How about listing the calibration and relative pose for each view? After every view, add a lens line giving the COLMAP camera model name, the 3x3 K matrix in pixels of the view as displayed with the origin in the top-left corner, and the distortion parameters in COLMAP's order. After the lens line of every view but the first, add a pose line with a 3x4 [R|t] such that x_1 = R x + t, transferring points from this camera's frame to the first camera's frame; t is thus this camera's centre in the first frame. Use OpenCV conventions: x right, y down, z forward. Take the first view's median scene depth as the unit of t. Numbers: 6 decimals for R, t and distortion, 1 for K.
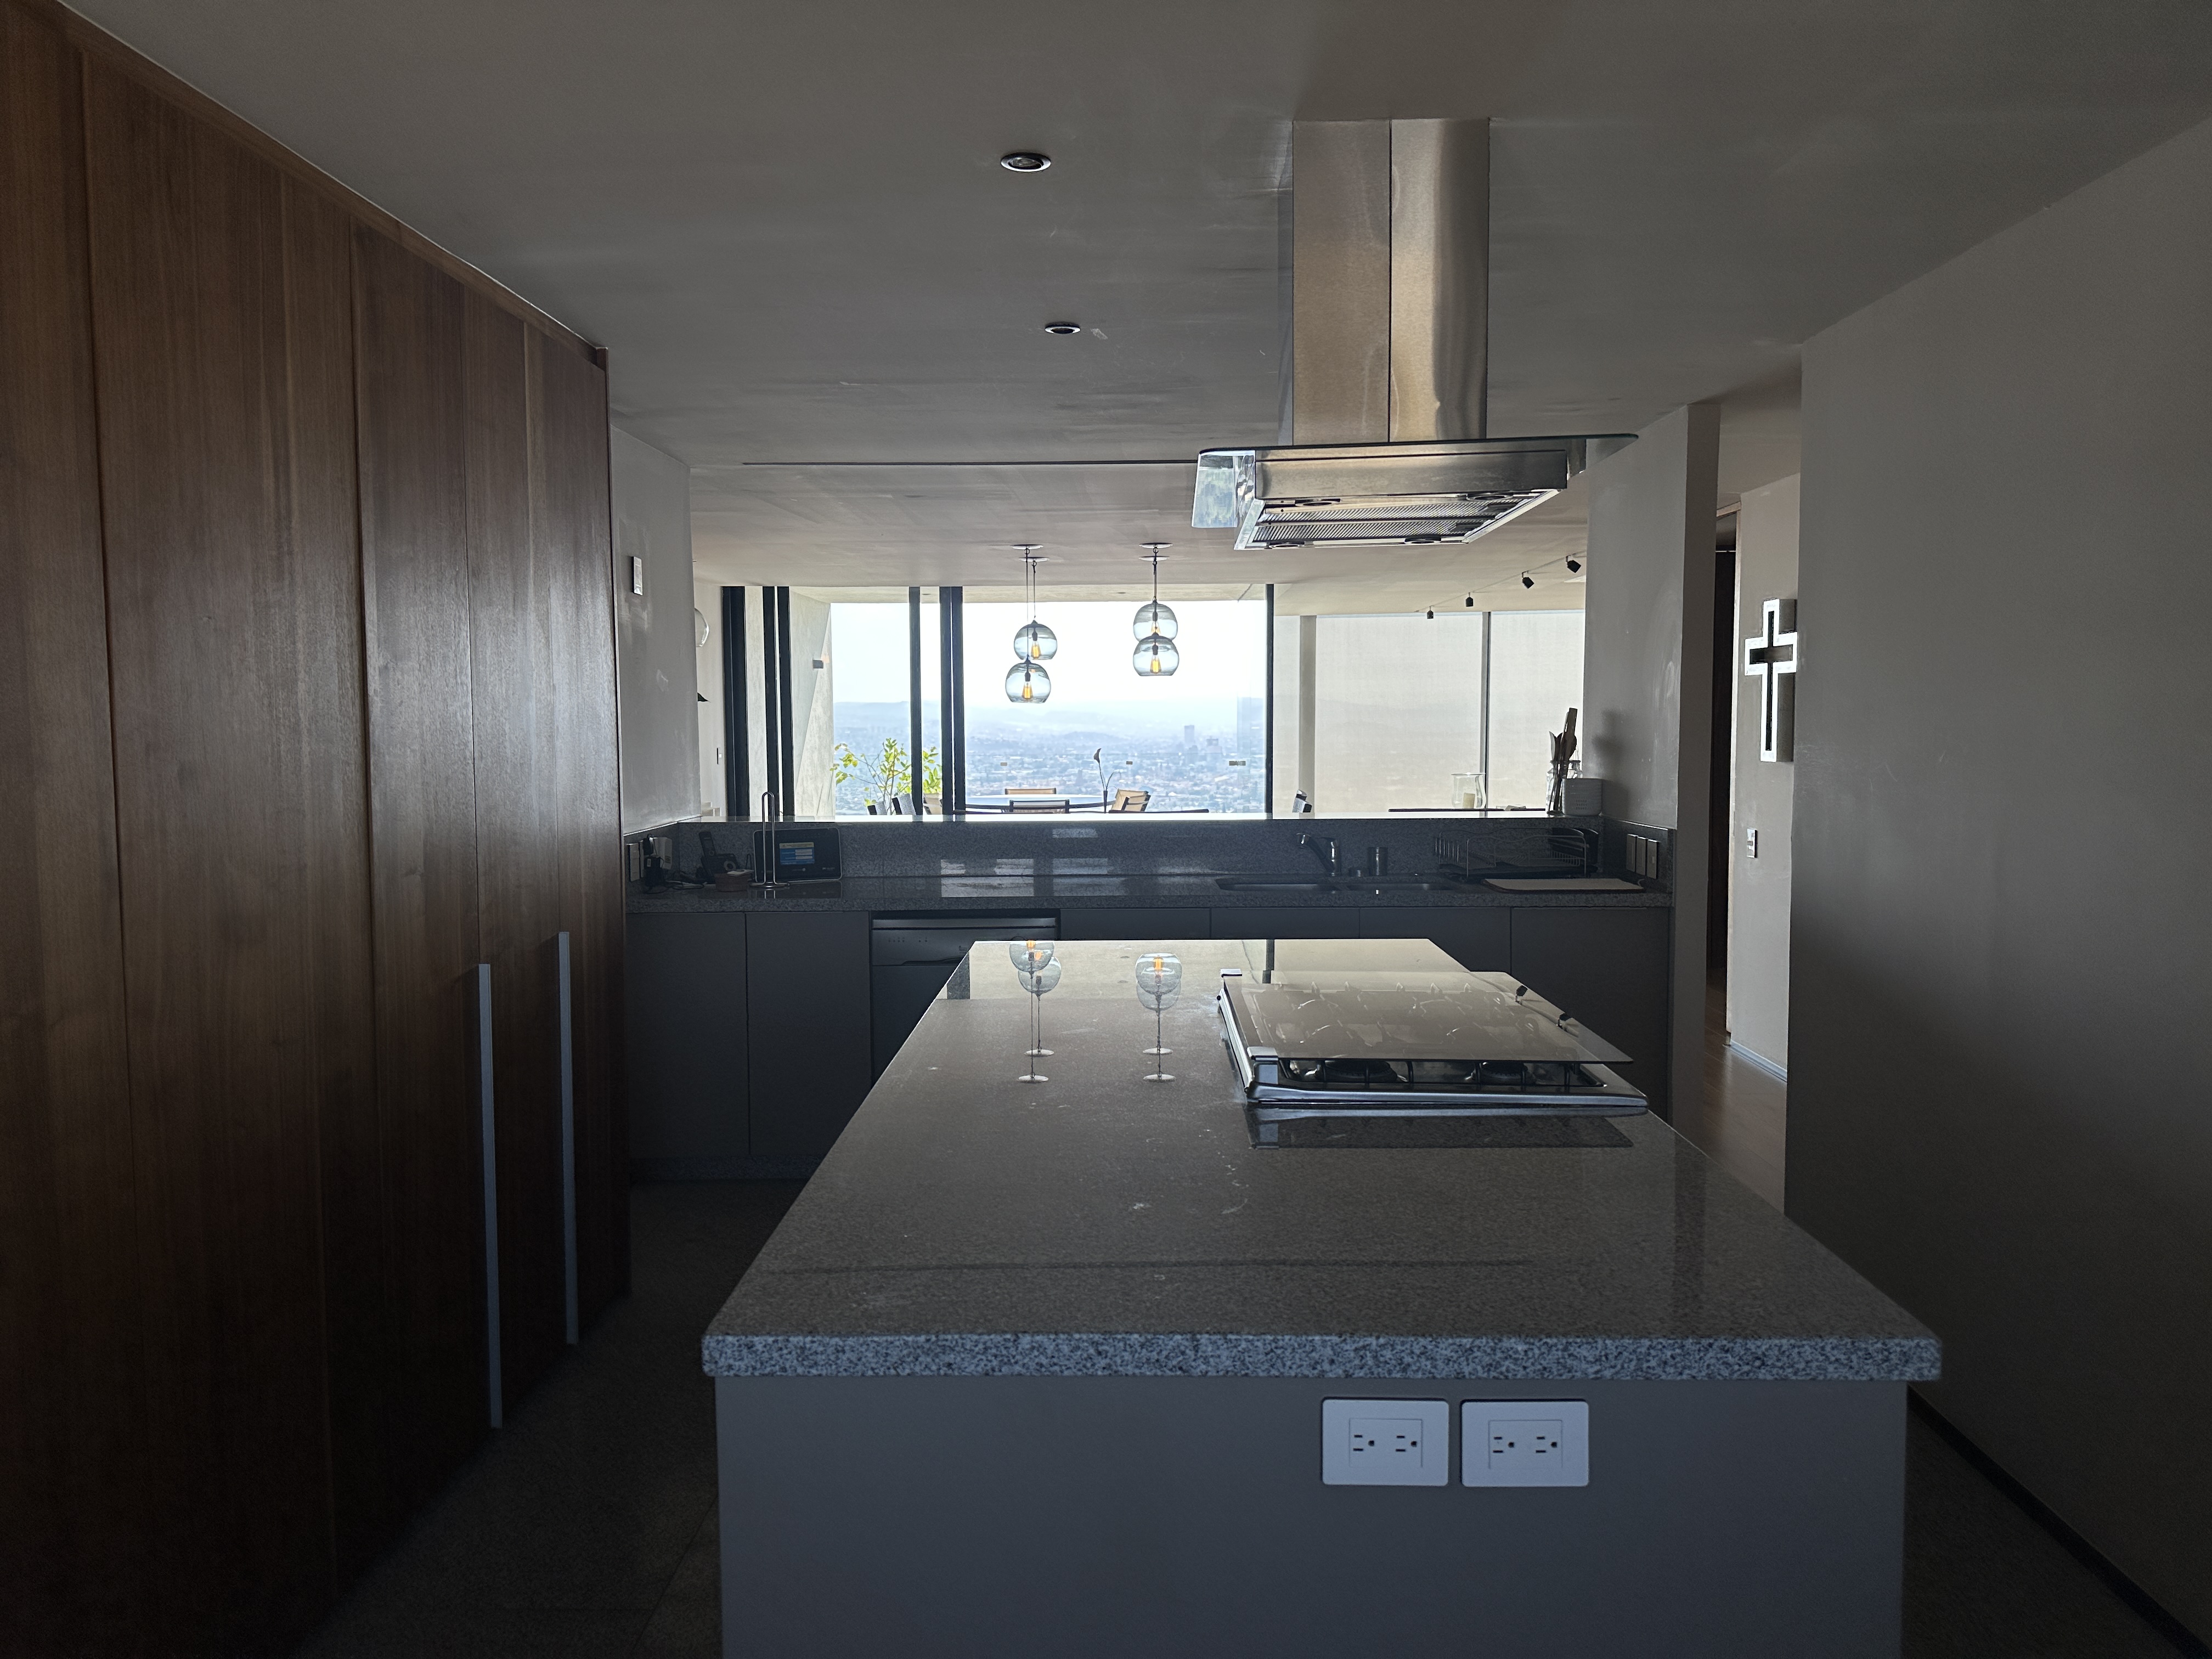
lens RADIAL K [[1534.2, 0, 1075.5], [0, 1534.2, 782.1], [0, 0, 1]] dist [0.066798, -0.087790]
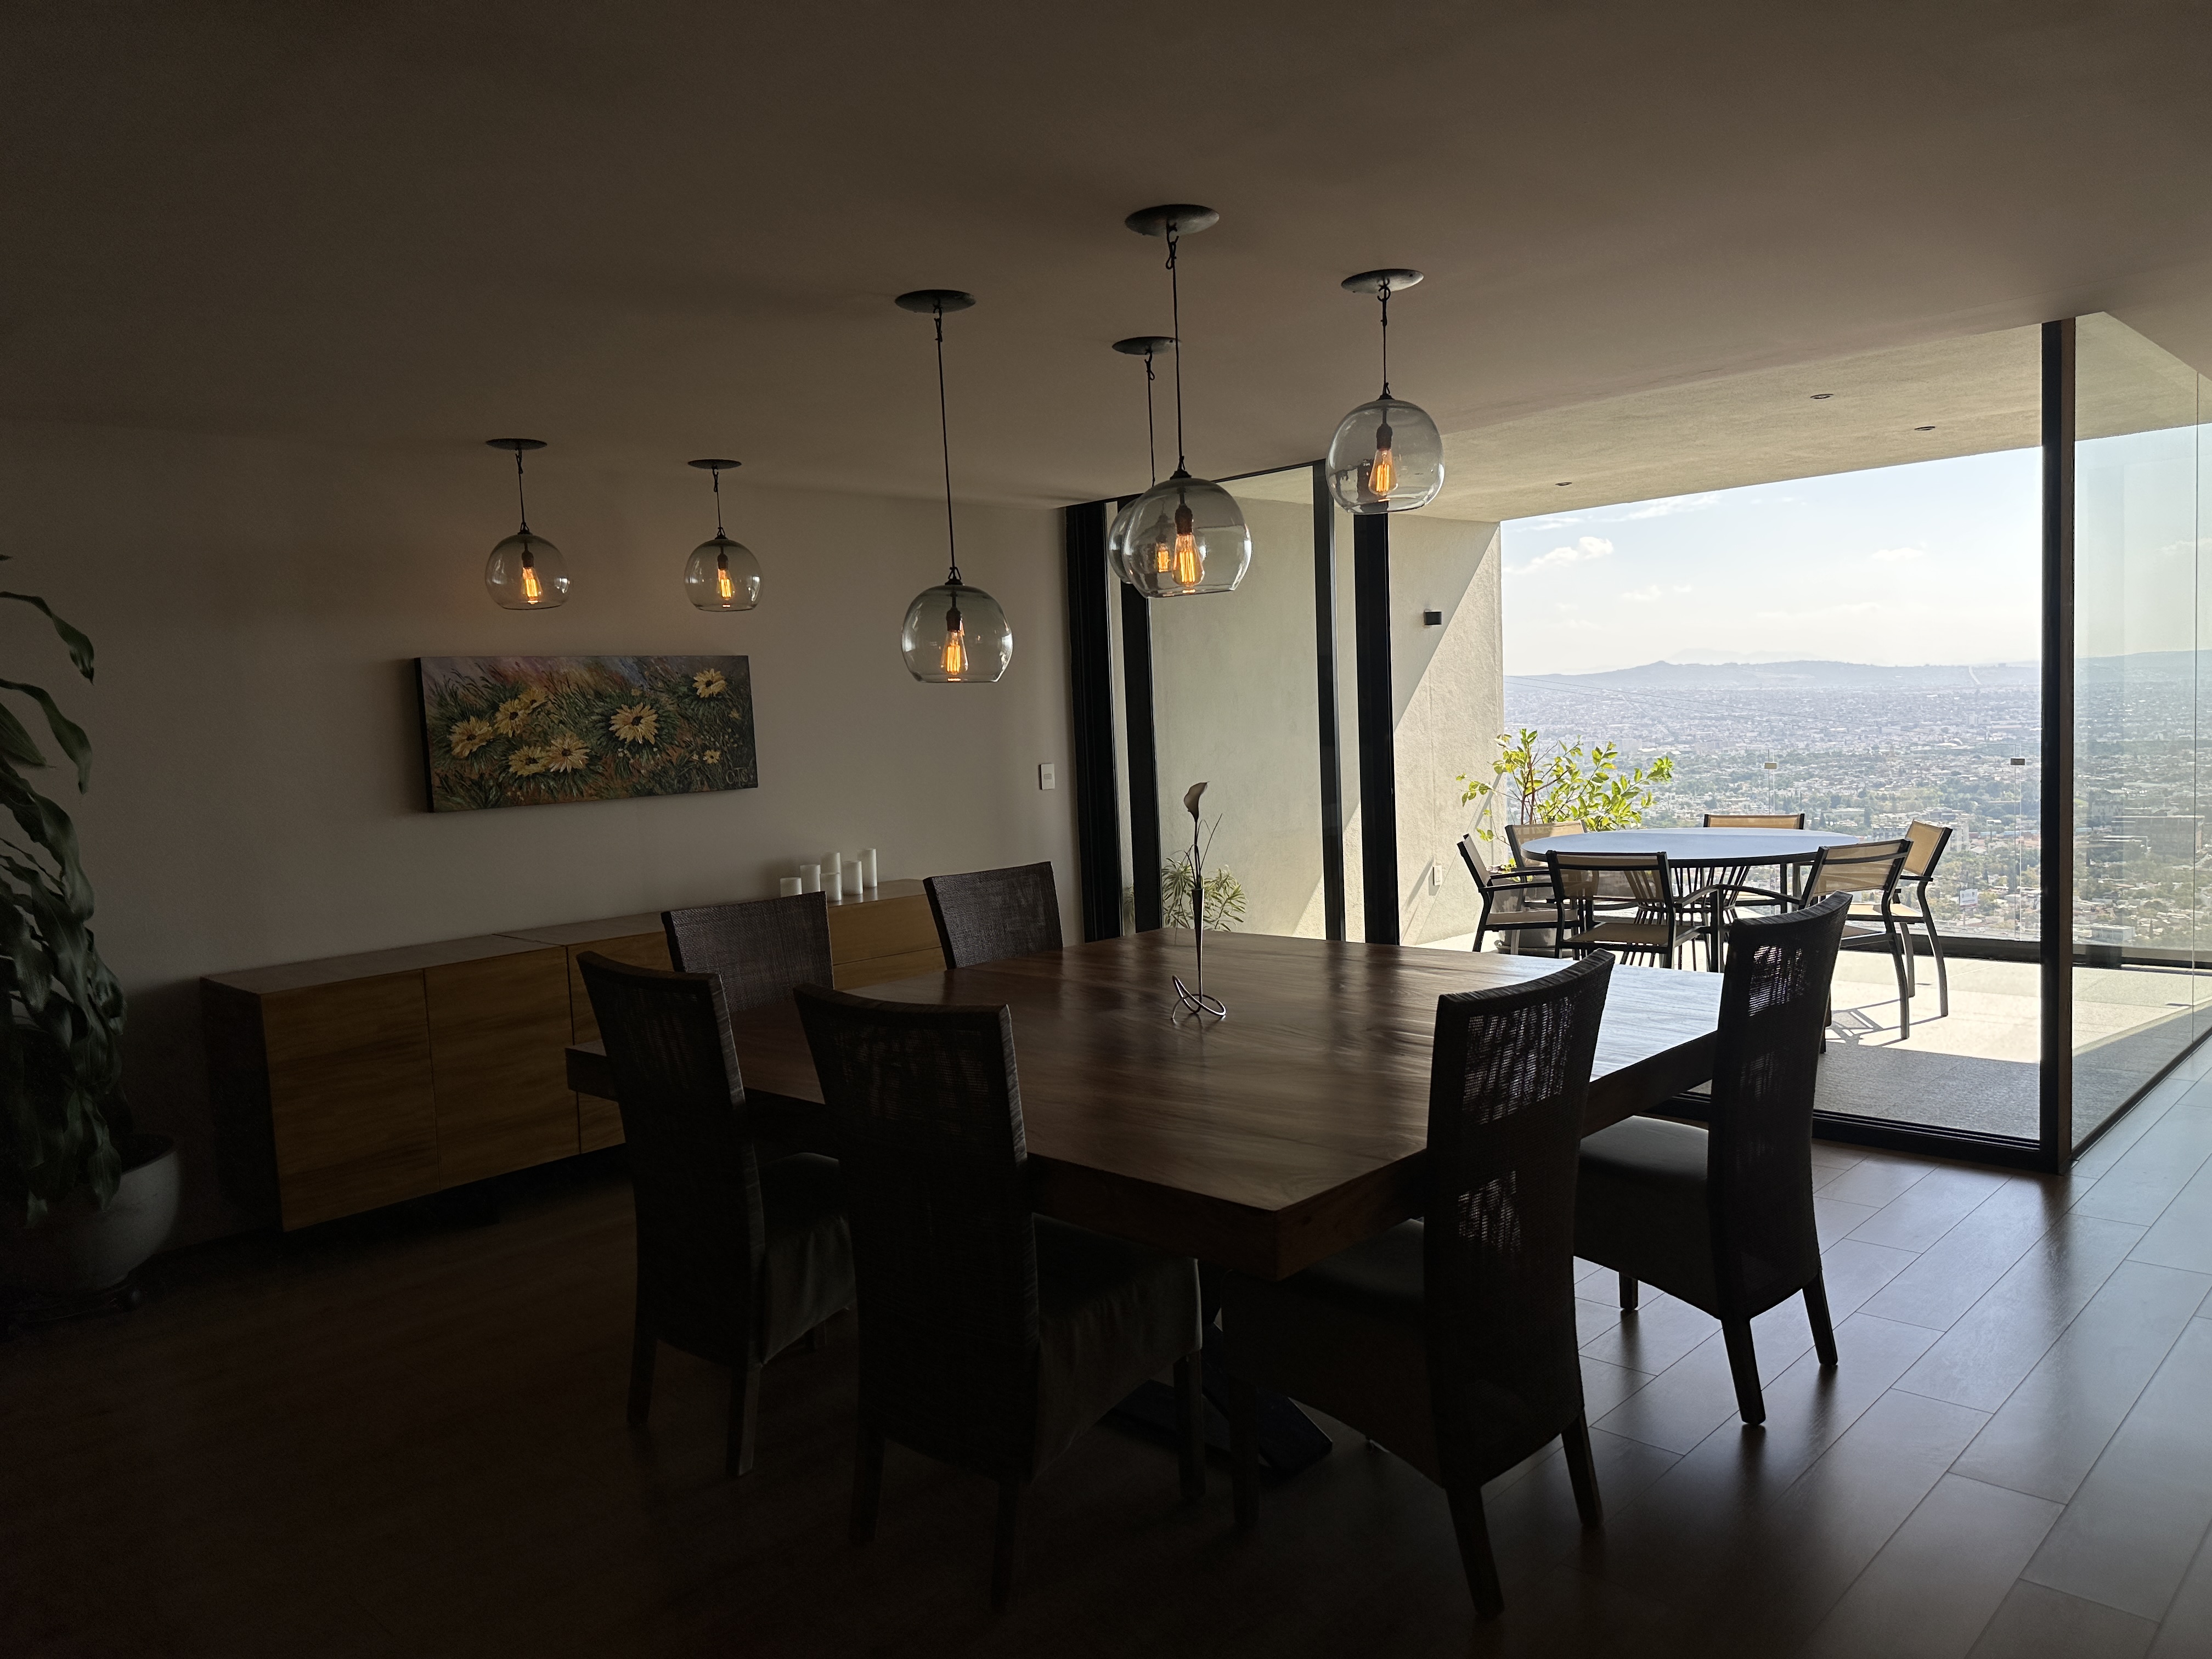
lens RADIAL K [[1534.2, 0, 1121.4], [0, 1534.2, 838.3], [0, 0, 1]] dist [0.066798, -0.087790]
pose [[0.745410, 0.026395, -0.666083, 0.247376], [0.010212, 0.998646, 0.051002, -0.026233], [0.666528, -0.044819, 0.744132, 0.622582]]
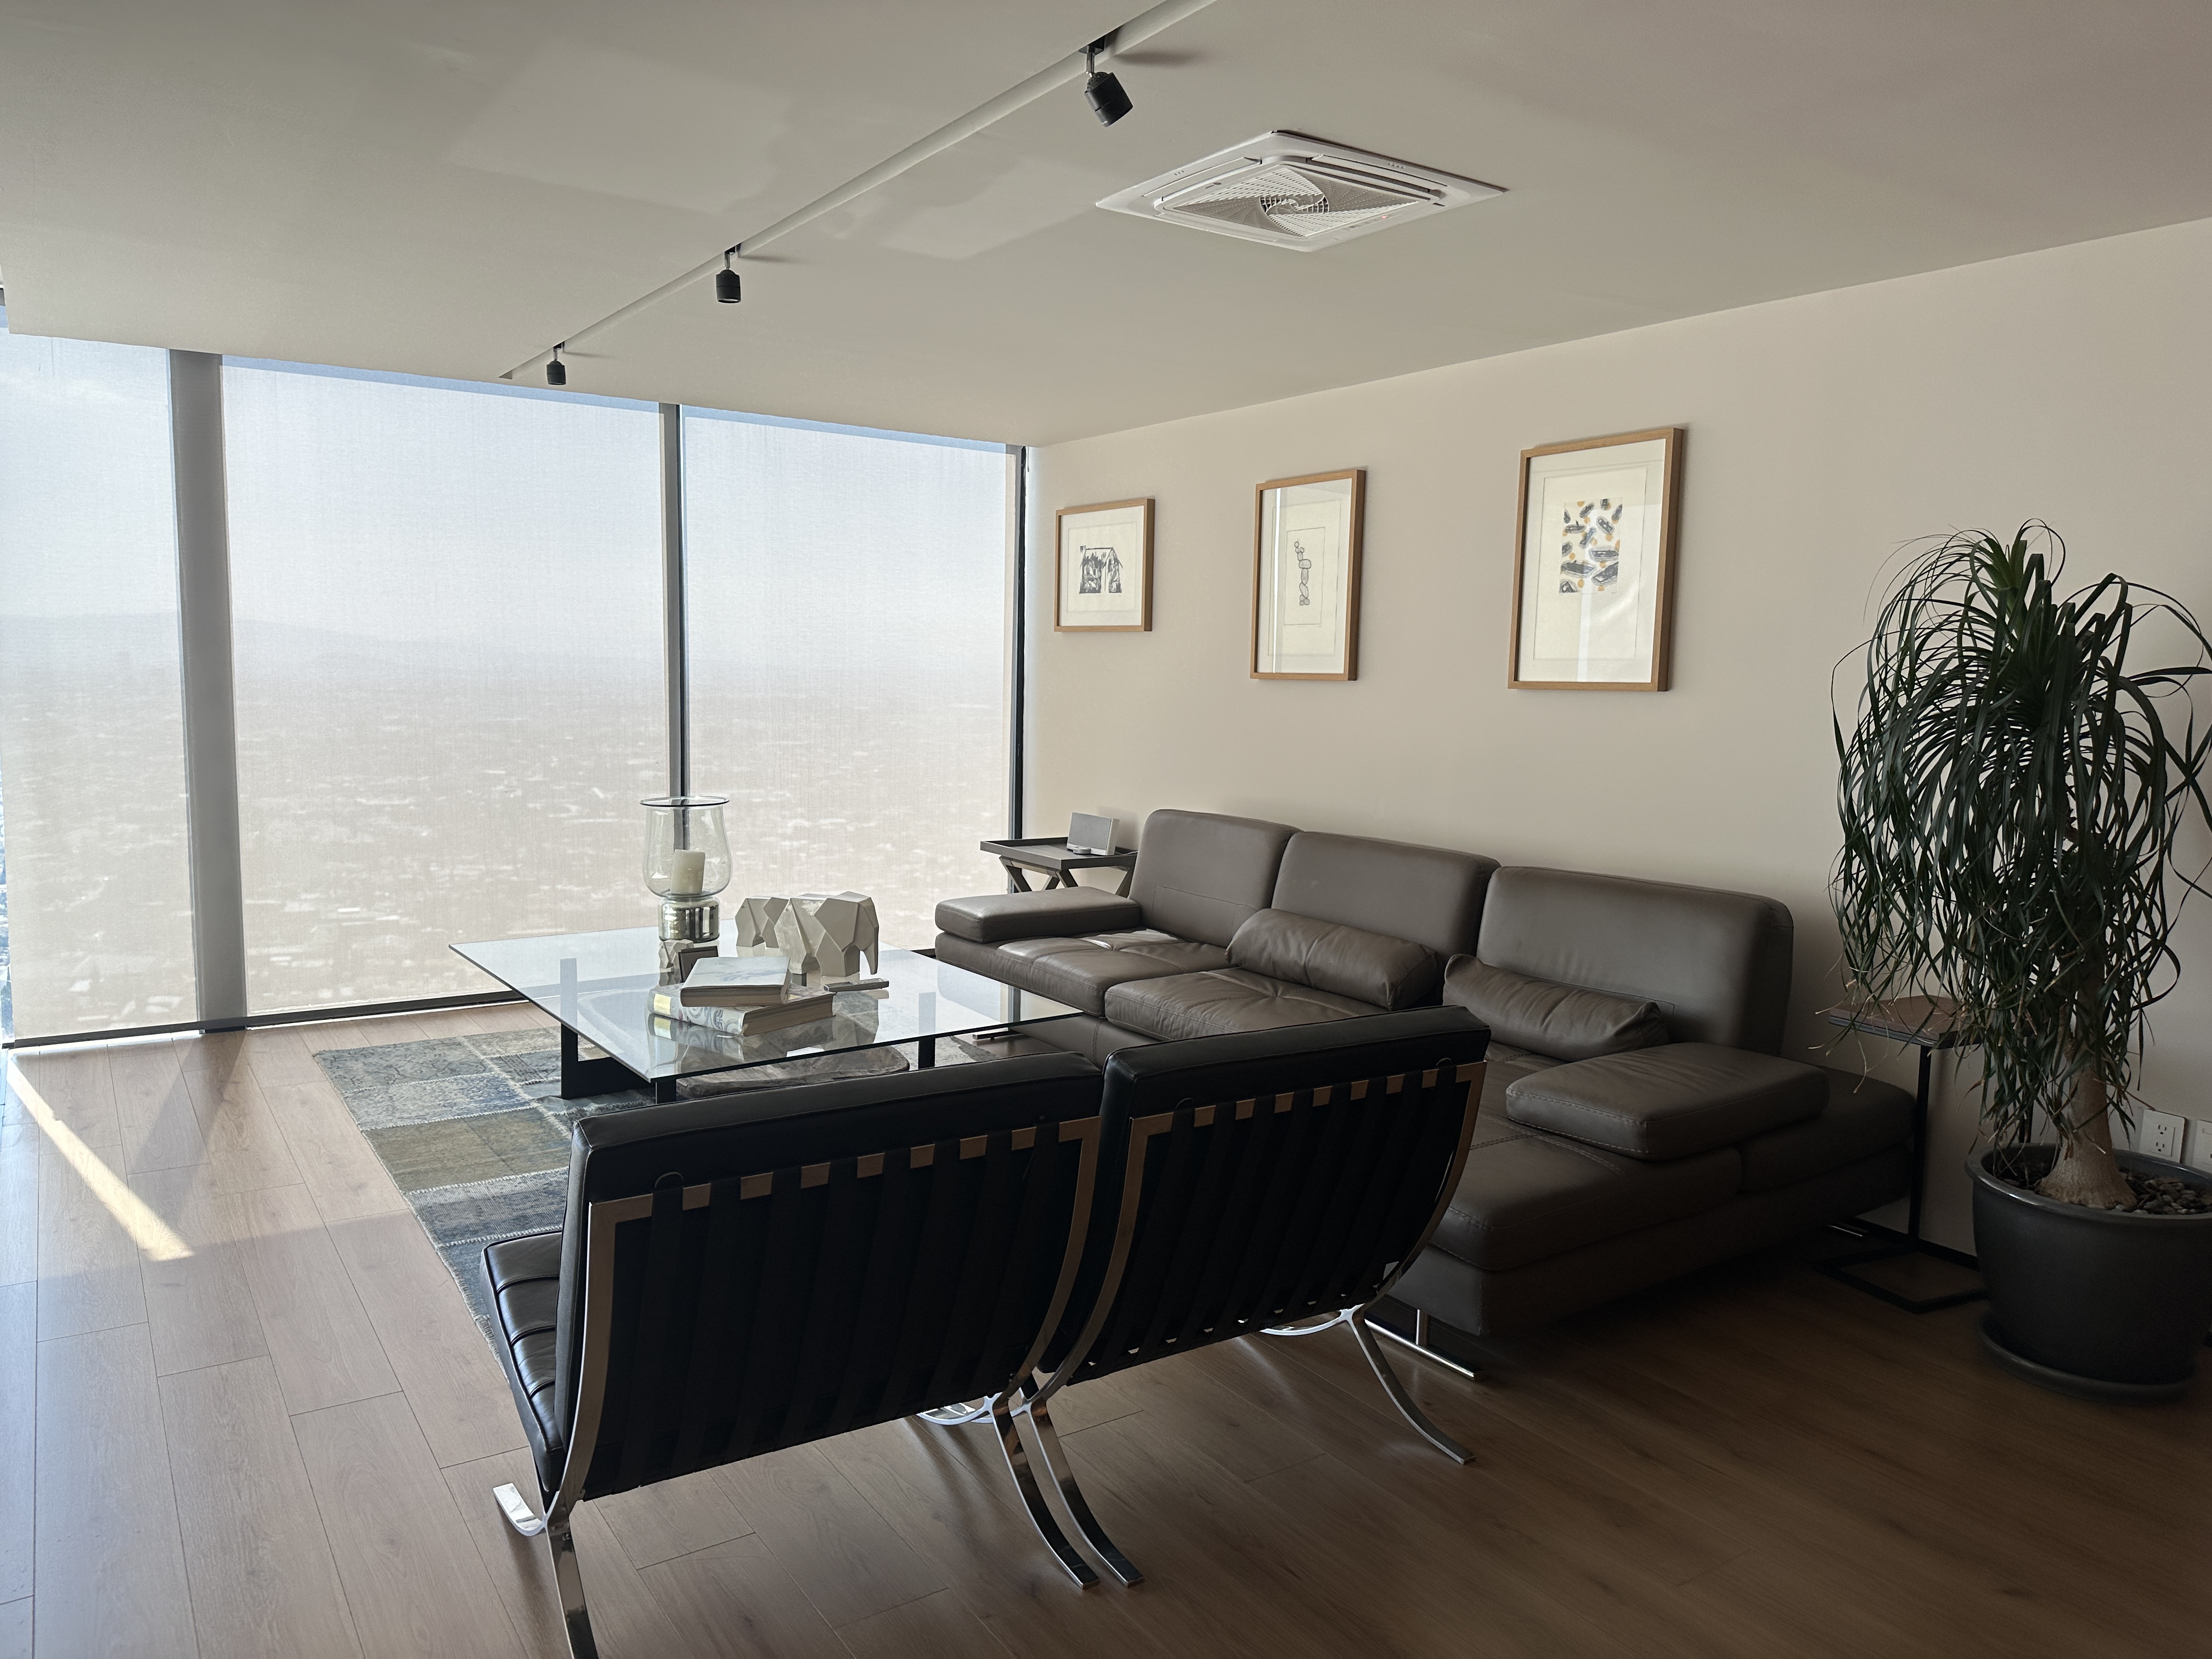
lens RADIAL K [[1534.2, 0, 1117.2], [0, 1534.2, 832.5], [0, 0, 1]] dist [0.066798, -0.087790]
pose [[0.801186, -0.038439, 0.597180, 0.155056], [-0.003625, 0.997605, 0.069077, -0.034014], [-0.598405, -0.057508, 0.799127, 0.861616]]
